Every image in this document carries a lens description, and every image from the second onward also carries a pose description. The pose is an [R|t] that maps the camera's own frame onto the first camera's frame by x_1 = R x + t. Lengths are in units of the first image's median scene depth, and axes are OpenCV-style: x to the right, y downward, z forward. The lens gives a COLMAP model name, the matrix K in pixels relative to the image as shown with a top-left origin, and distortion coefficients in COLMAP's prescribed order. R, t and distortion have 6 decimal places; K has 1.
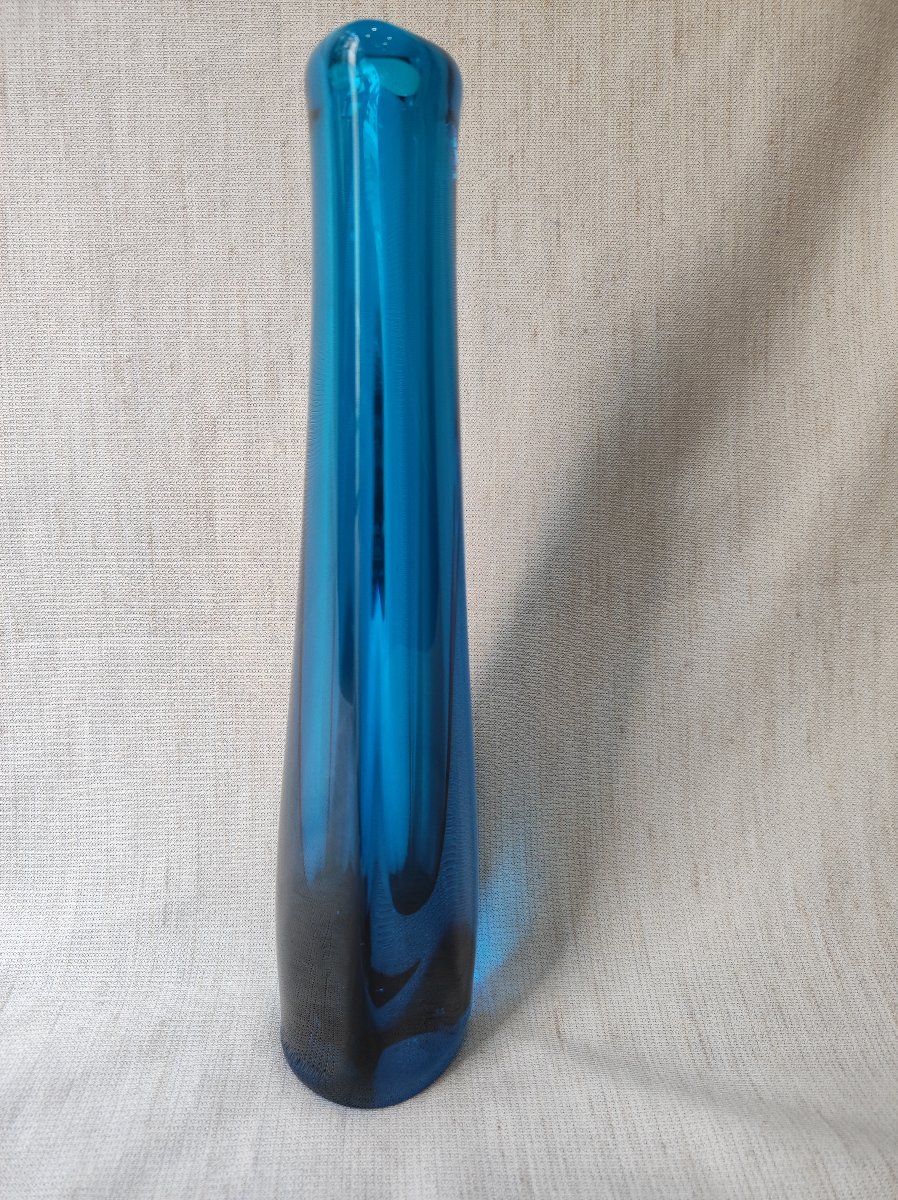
lens RADIAL K [[874.3, 0, 451.3], [0, 874.3, 600.4], [0, 0, 1]] dist [-0.012158, -0.004884]
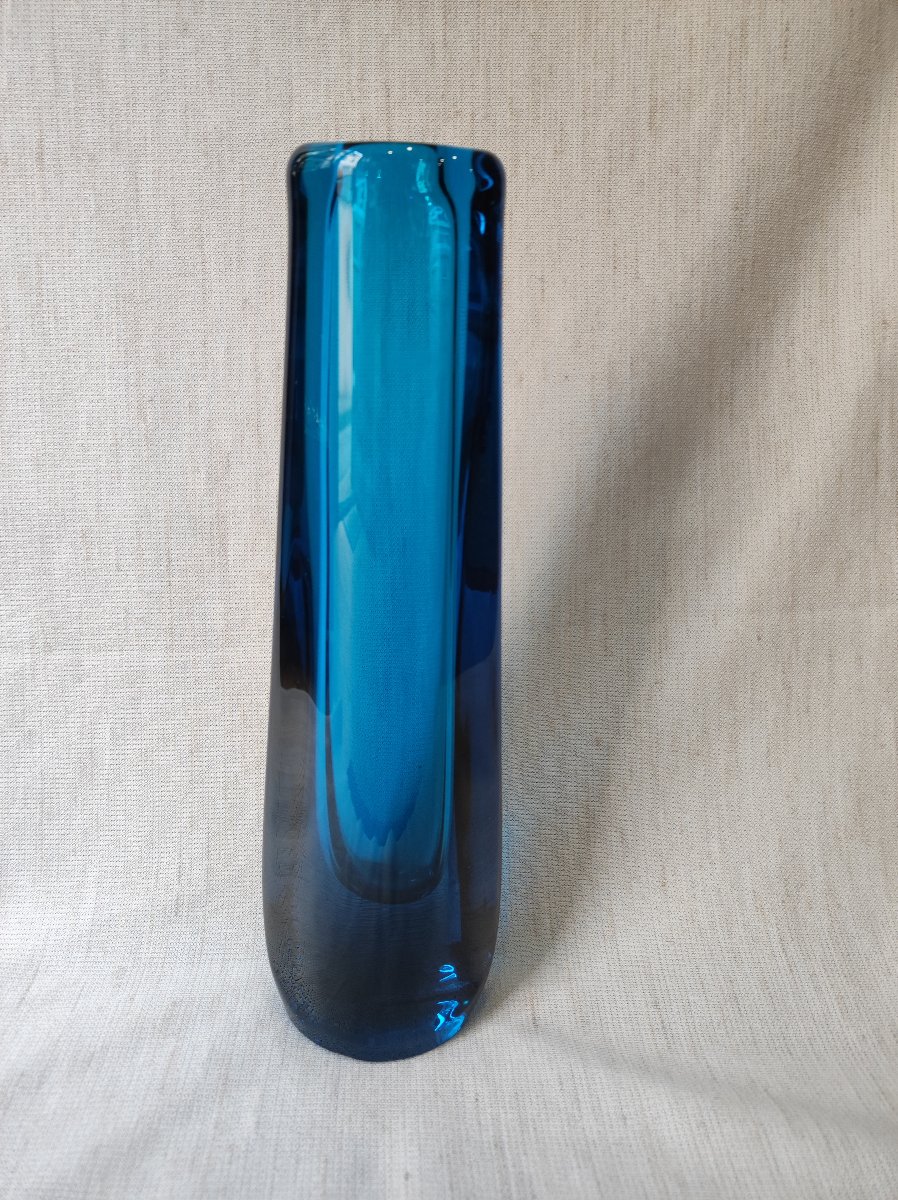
lens RADIAL K [[874.3, 0, 447.2], [0, 874.3, 600.3], [0, 0, 1]] dist [-0.012158, -0.004884]
pose [[0.999889, 0.010616, -0.010475, 0.018572], [-0.010708, 0.999904, -0.008801, -0.017668], [0.010380, 0.008912, 0.999906, -0.097849]]
